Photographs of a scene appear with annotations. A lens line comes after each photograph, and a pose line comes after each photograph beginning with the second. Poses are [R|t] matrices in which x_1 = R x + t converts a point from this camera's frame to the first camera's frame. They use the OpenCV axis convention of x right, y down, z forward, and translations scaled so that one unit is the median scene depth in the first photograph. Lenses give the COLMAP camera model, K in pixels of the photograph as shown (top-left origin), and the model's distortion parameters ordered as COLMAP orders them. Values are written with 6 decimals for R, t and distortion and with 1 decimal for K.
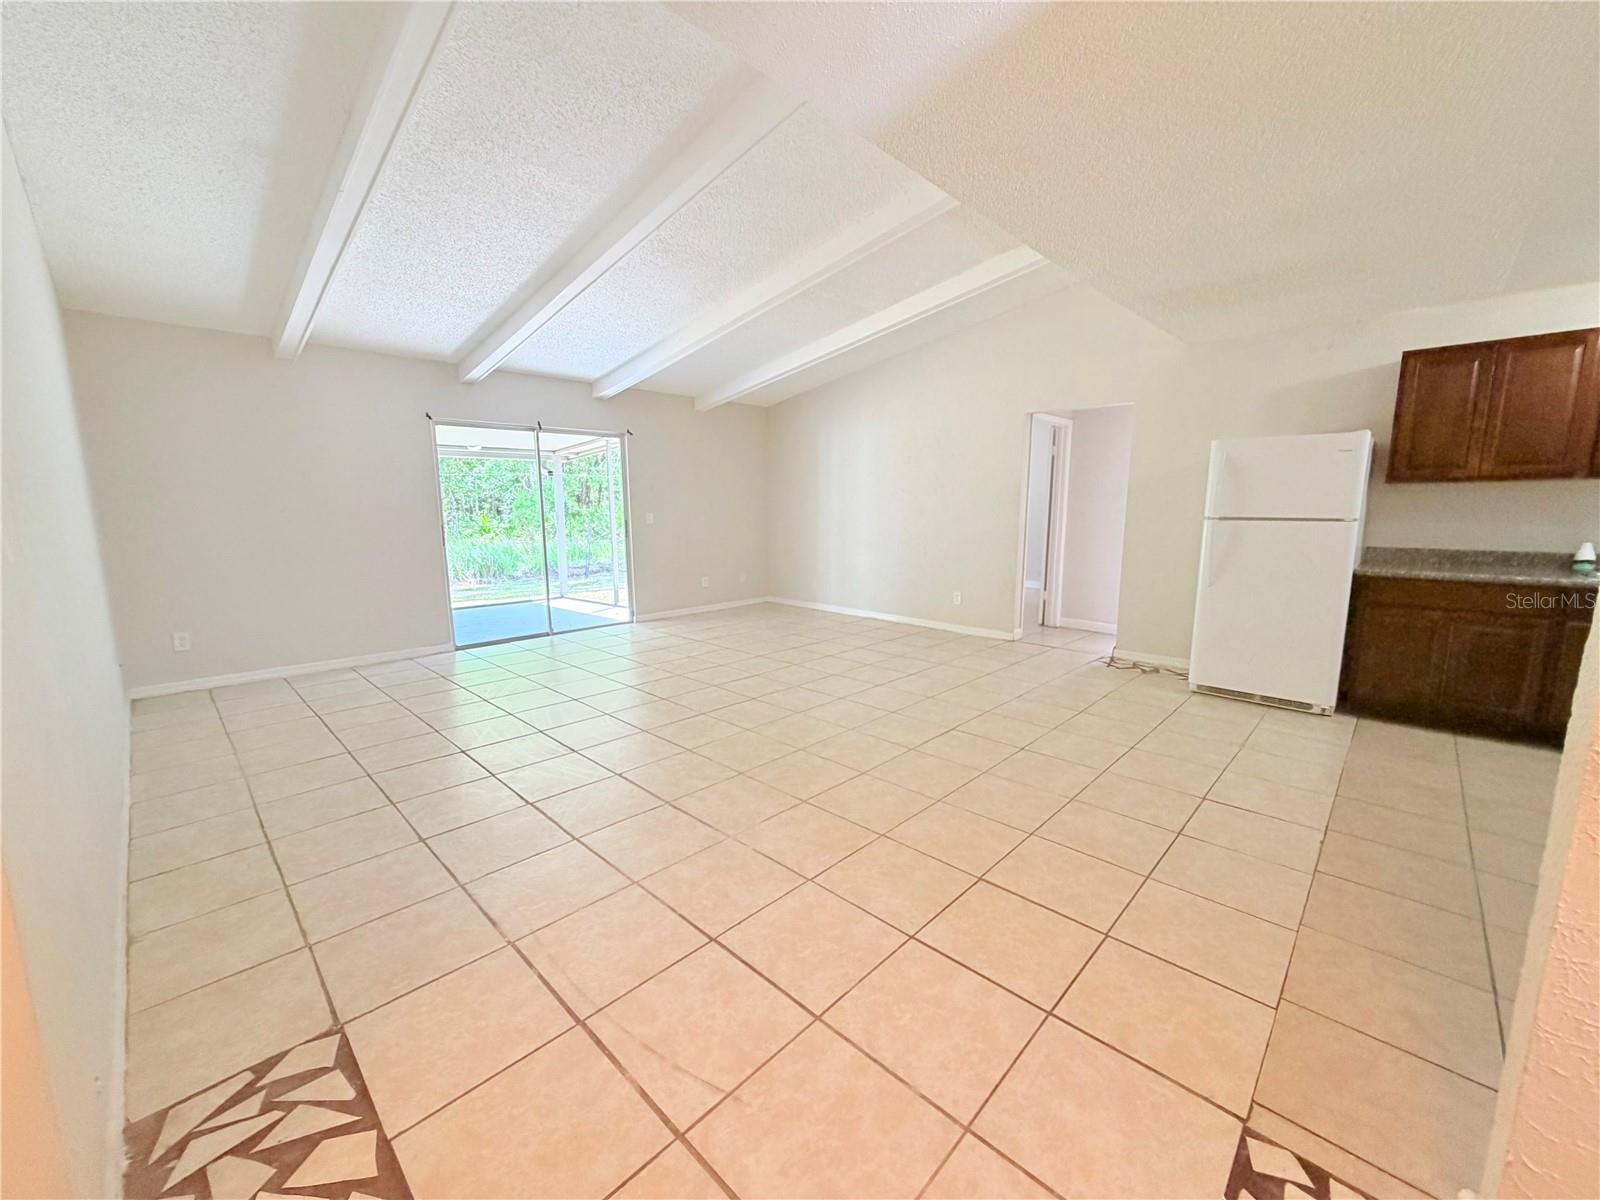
lens RADIAL K [[636.6, 0, 795.2], [0, 636.6, 597.2], [0, 0, 1]] dist [0.000474, -0.000841]
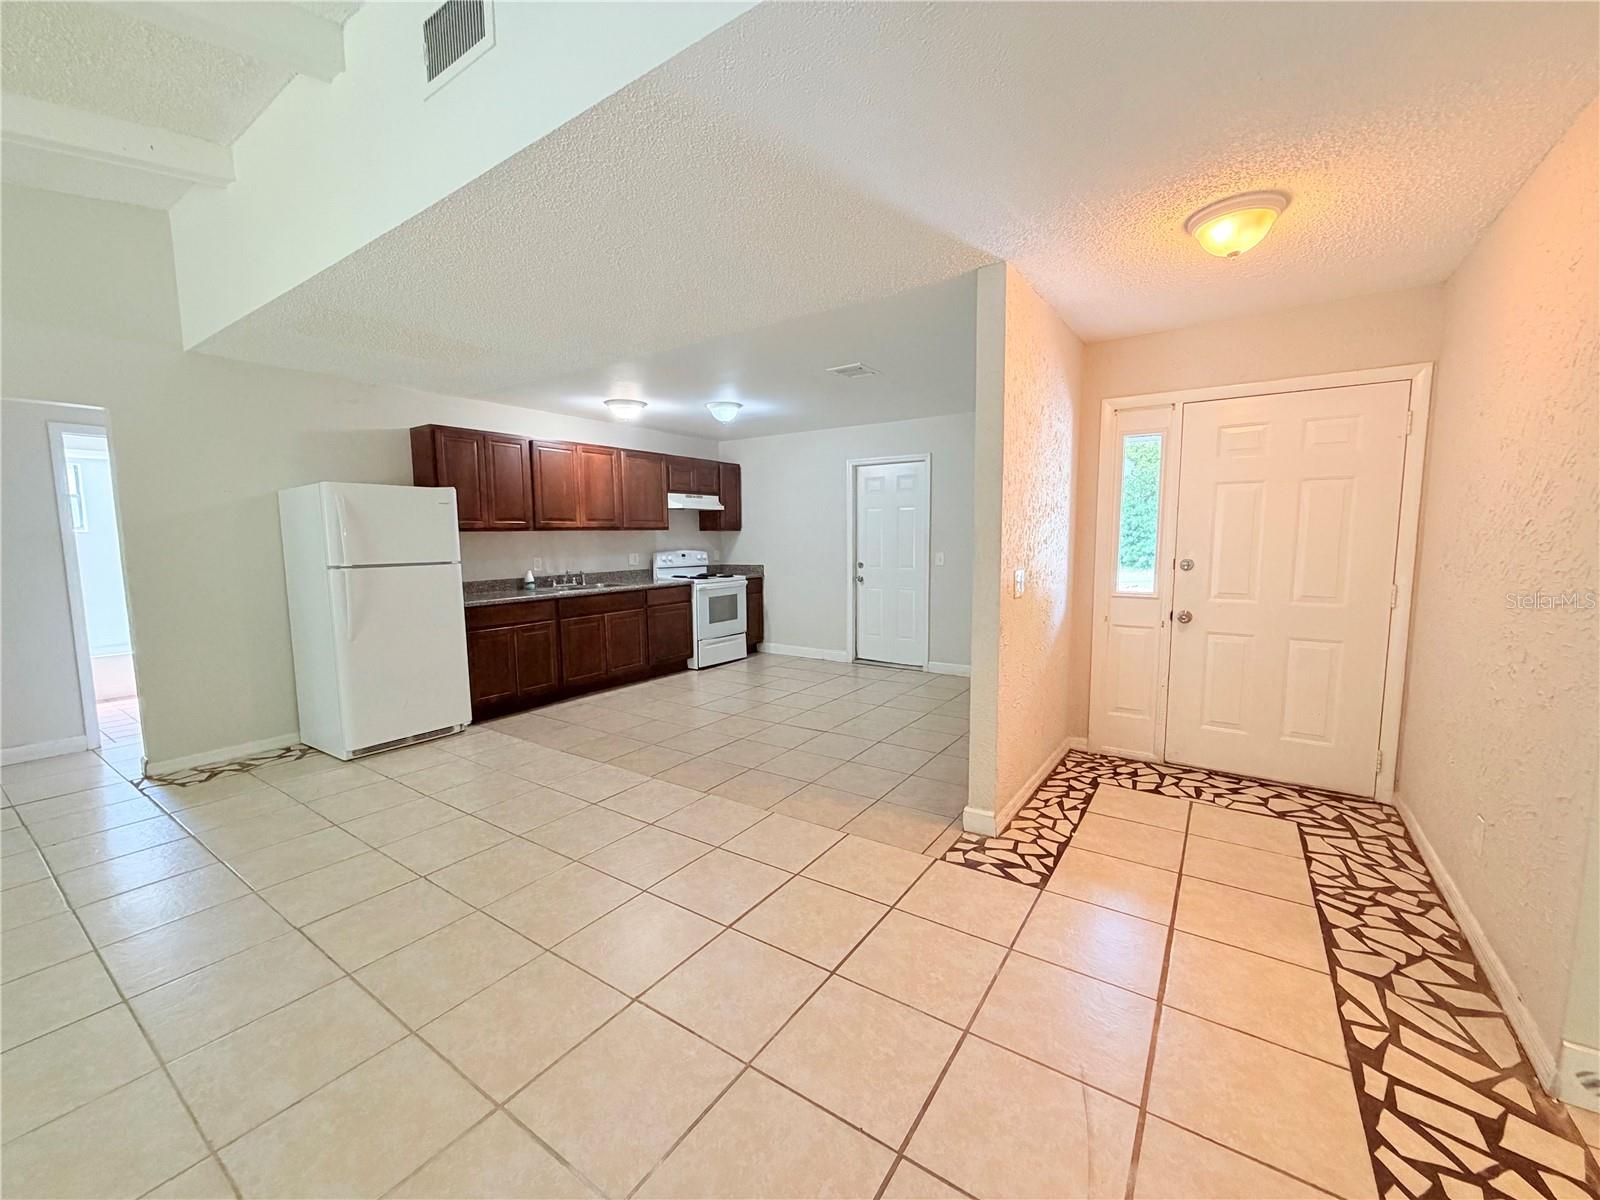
lens RADIAL K [[636.6, 0, 795.2], [0, 636.6, 601.7], [0, 0, 1]] dist [0.000474, -0.000841]
pose [[-0.164921, -0.098063, 0.981420, -0.391698], [0.156617, 0.979817, 0.124221, -0.097908], [-0.973793, 0.174193, -0.146234, 0.573636]]
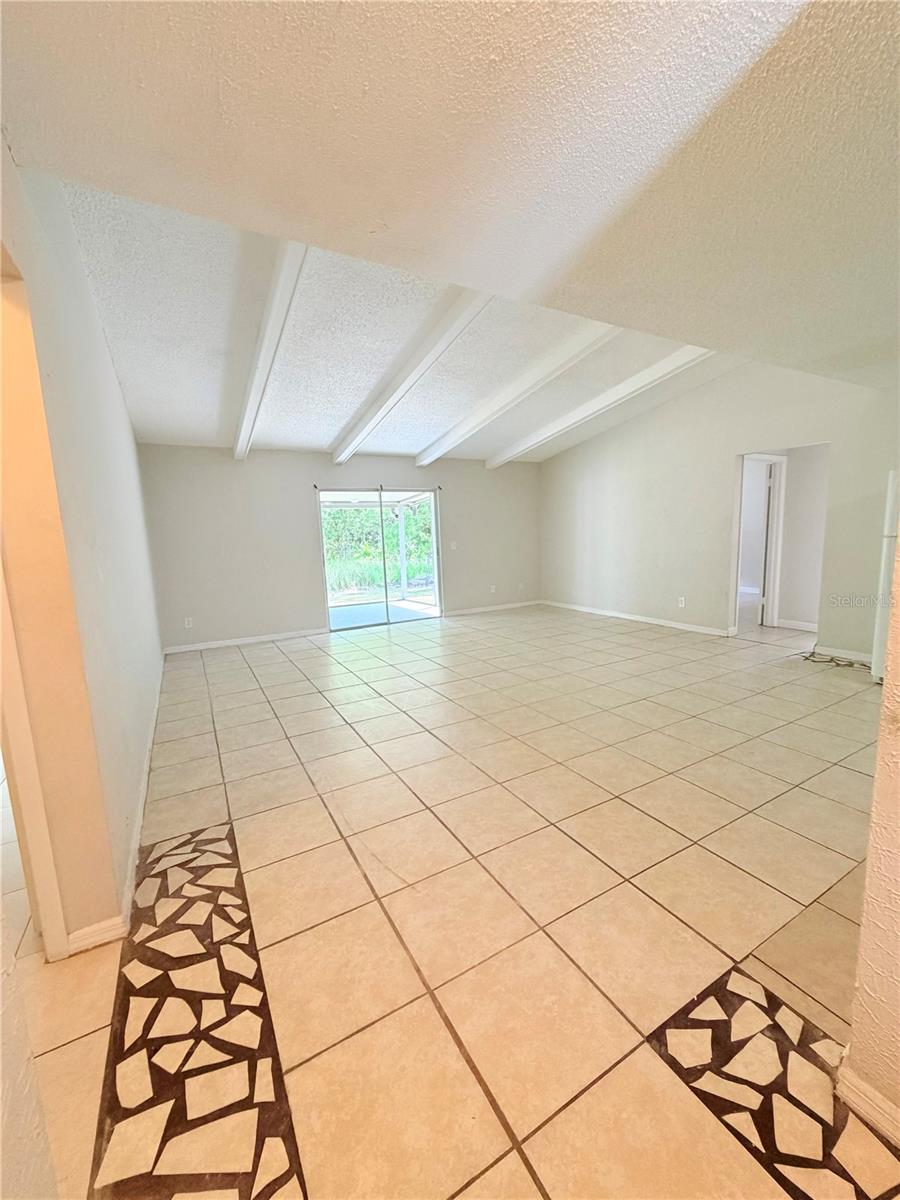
lens RADIAL K [[477.5, 0, 450.7], [0, 477.5, 594.6], [0, 0, 1]] dist [0.000474, -0.000841]
pose [[0.959084, 0.004485, -0.283086, 0.140175], [-0.007974, 0.999906, -0.011172, 0.000397], [0.283010, 0.012973, 0.959029, -0.087433]]
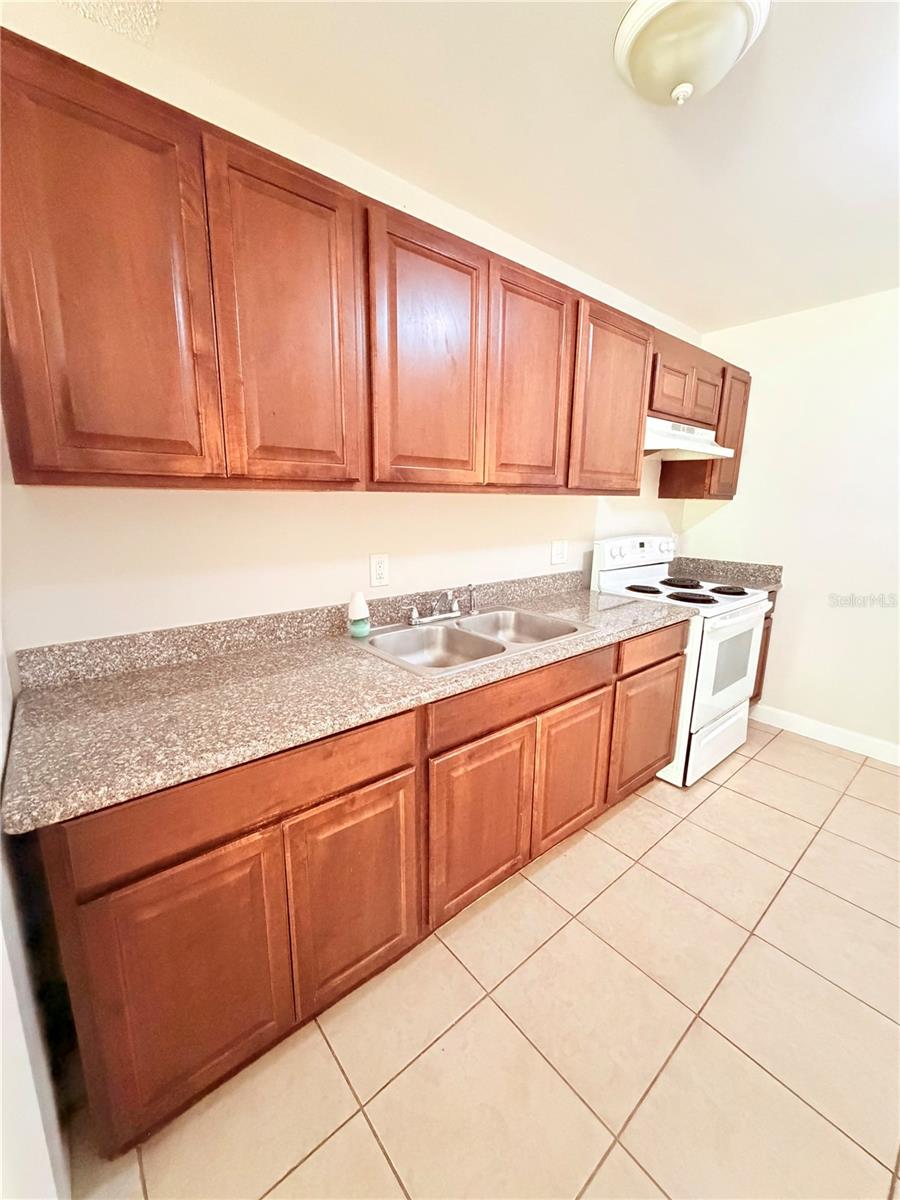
lens RADIAL K [[477.5, 0, 448.0], [0, 477.5, 602.1], [0, 0, 1]] dist [0.000474, -0.000841]
pose [[0.112124, -0.205662, 0.972179, 0.749900], [0.133182, 0.972631, 0.190397, -0.146436], [-0.984729, 0.108128, 0.136446, 0.805346]]
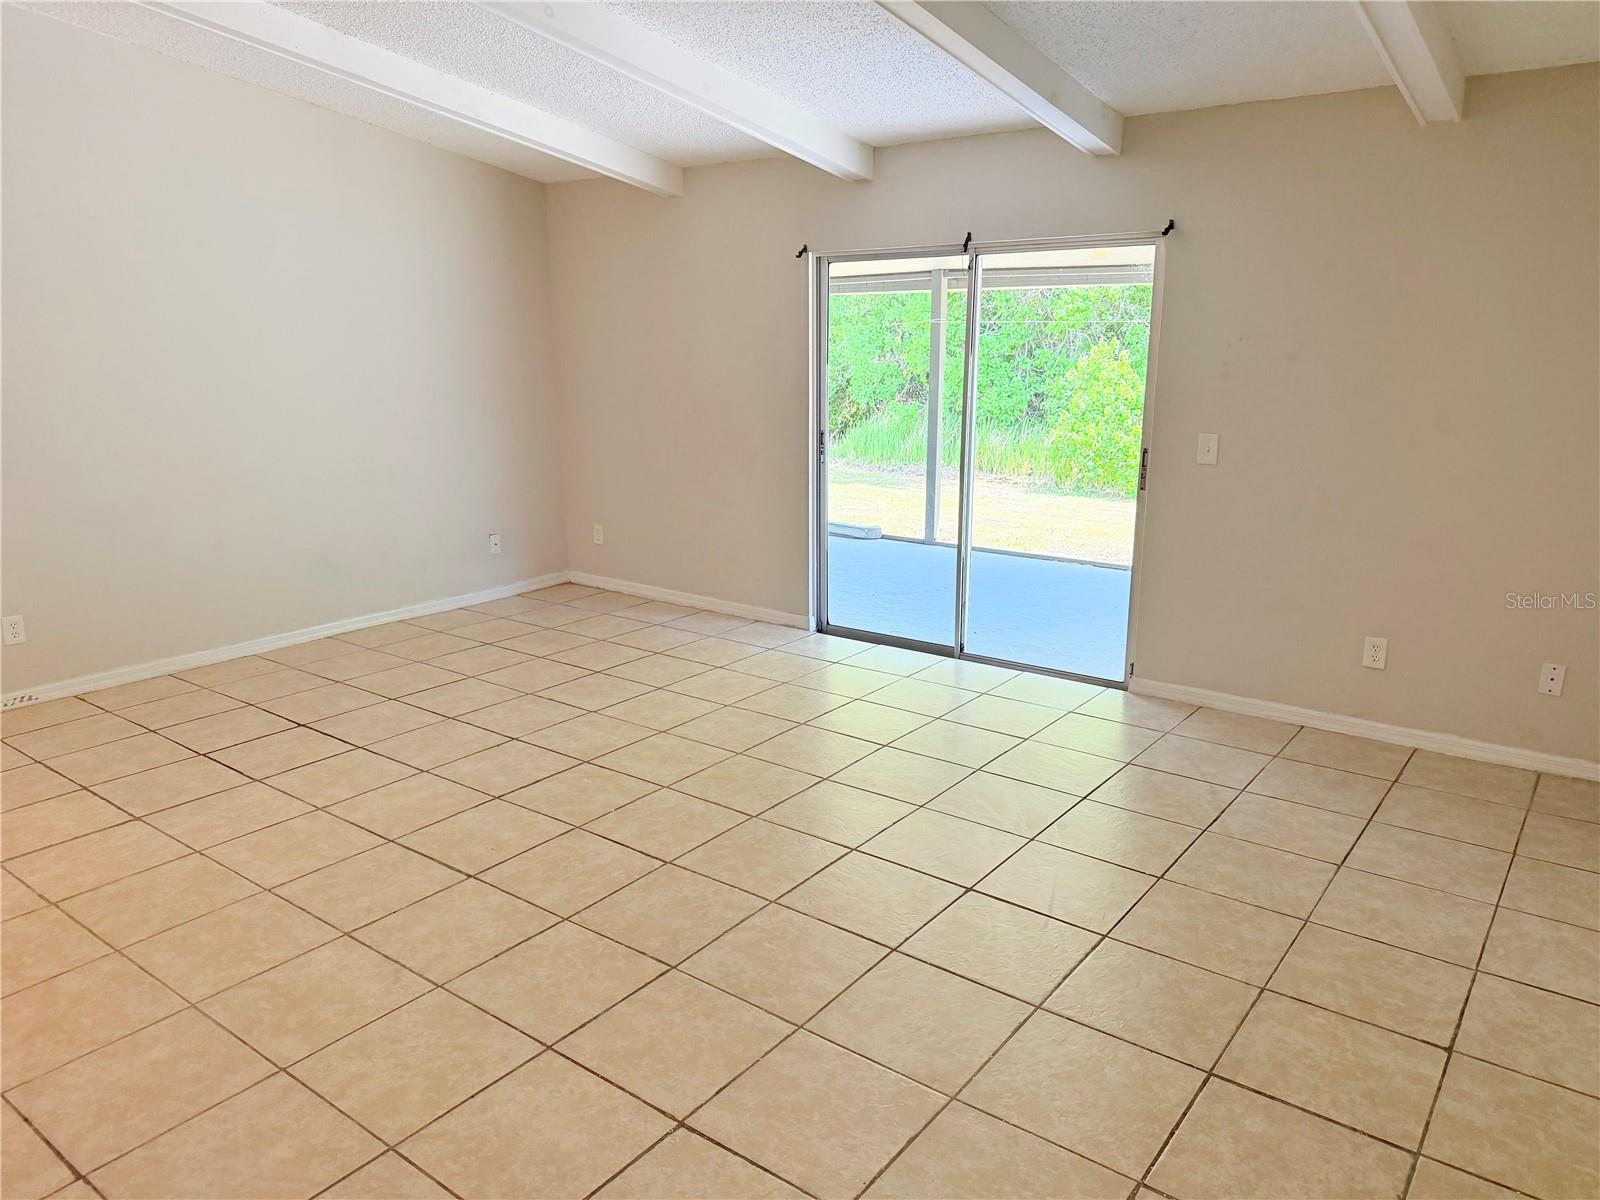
lens RADIAL K [[1134.8, 0, 798.5], [0, 1134.8, 603.9], [0, 0, 1]] dist [0.006429, -0.008921]
pose [[0.117815, 0.238834, -0.963887, 0.804801], [-0.144104, 0.964484, 0.221369, -0.278333], [0.982524, 0.112819, 0.148048, 1.250850]]
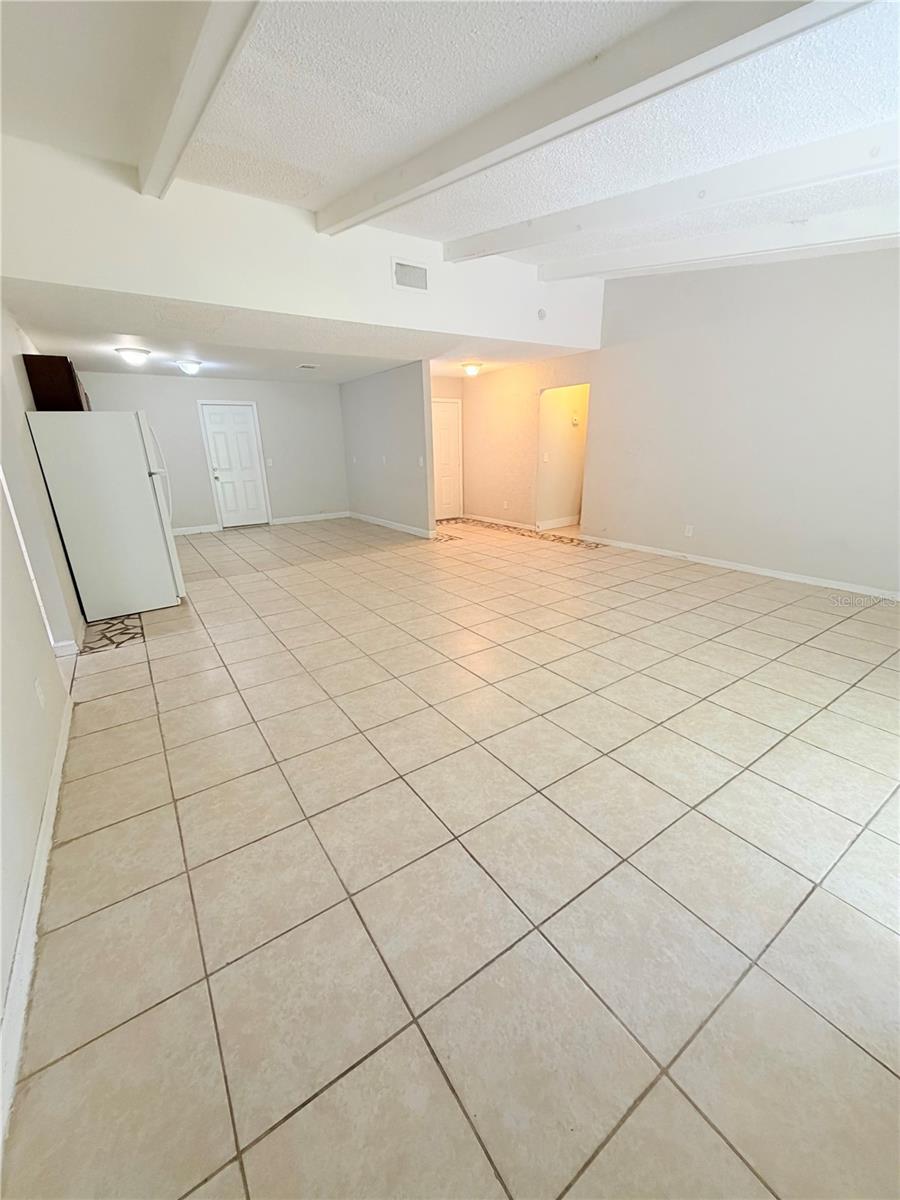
lens RADIAL K [[477.5, 0, 452.9], [0, 477.5, 596.8], [0, 0, 1]] dist [0.000474, -0.000841]
pose [[-0.979554, -0.039753, 0.197214, -0.167961], [0.052808, 0.895103, 0.442721, -0.337586], [-0.194127, 0.444084, -0.874702, 2.094517]]
